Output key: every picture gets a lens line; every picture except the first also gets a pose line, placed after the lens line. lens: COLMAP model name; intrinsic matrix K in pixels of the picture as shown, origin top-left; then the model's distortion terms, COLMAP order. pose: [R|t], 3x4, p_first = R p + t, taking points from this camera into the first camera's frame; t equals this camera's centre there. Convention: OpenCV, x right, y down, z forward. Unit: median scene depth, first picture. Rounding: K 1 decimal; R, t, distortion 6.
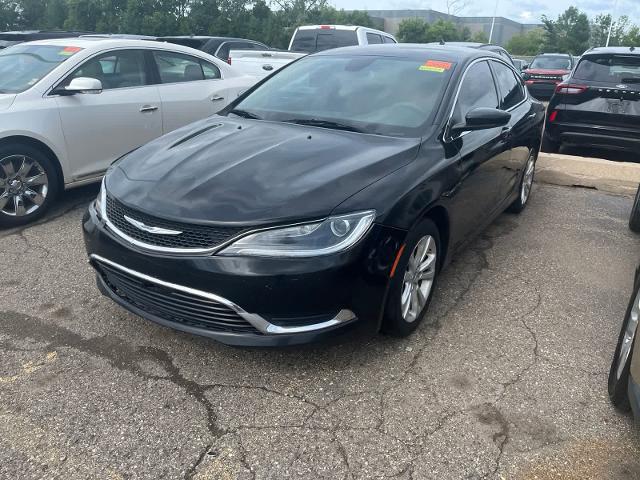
lens RADIAL K [[521.2, 0, 324.8], [0, 521.2, 244.0], [0, 0, 1]] dist [0.074652, -0.133118]
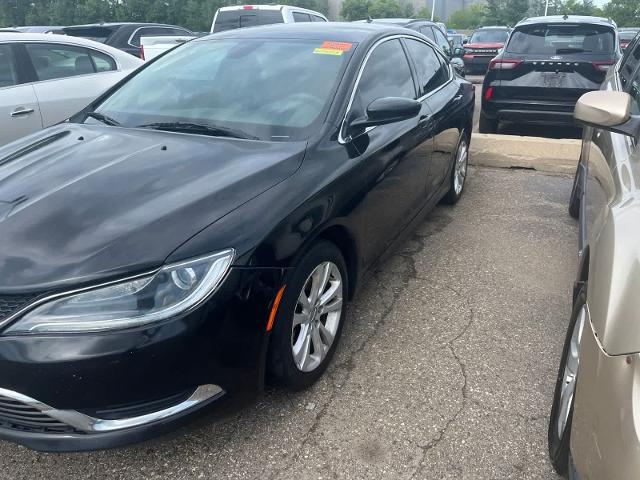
lens RADIAL K [[521.2, 0, 332.0], [0, 521.2, 243.5], [0, 0, 1]] dist [0.074652, -0.133118]
pose [[0.993396, -0.076610, 0.085408, 0.116459], [0.073962, 0.996690, 0.033753, -0.058462], [-0.087711, -0.027213, 0.995774, 0.166111]]
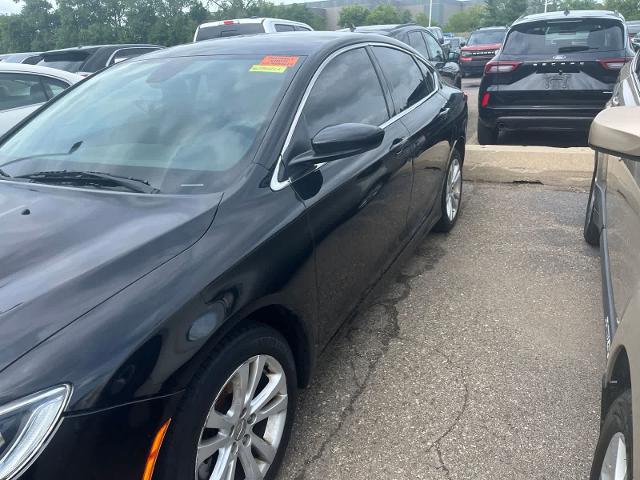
lens RADIAL K [[521.2, 0, 318.4], [0, 521.2, 237.9], [0, 0, 1]] dist [0.074652, -0.133118]
pose [[0.992234, -0.115020, 0.047345, 0.213199], [0.114995, 0.993361, 0.003259, -0.117028], [-0.047406, 0.002211, 0.998873, 0.341025]]
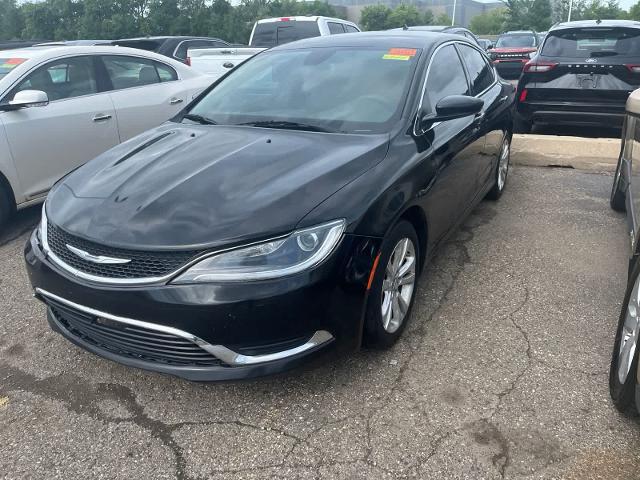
lens RADIAL K [[521.2, 0, 317.4], [0, 521.2, 244.0], [0, 0, 1]] dist [0.074652, -0.133118]
pose [[0.996883, -0.074716, 0.025352, 0.014798], [0.074346, 0.997116, 0.015252, -0.025793], [-0.026418, -0.013320, 0.999562, 0.065190]]
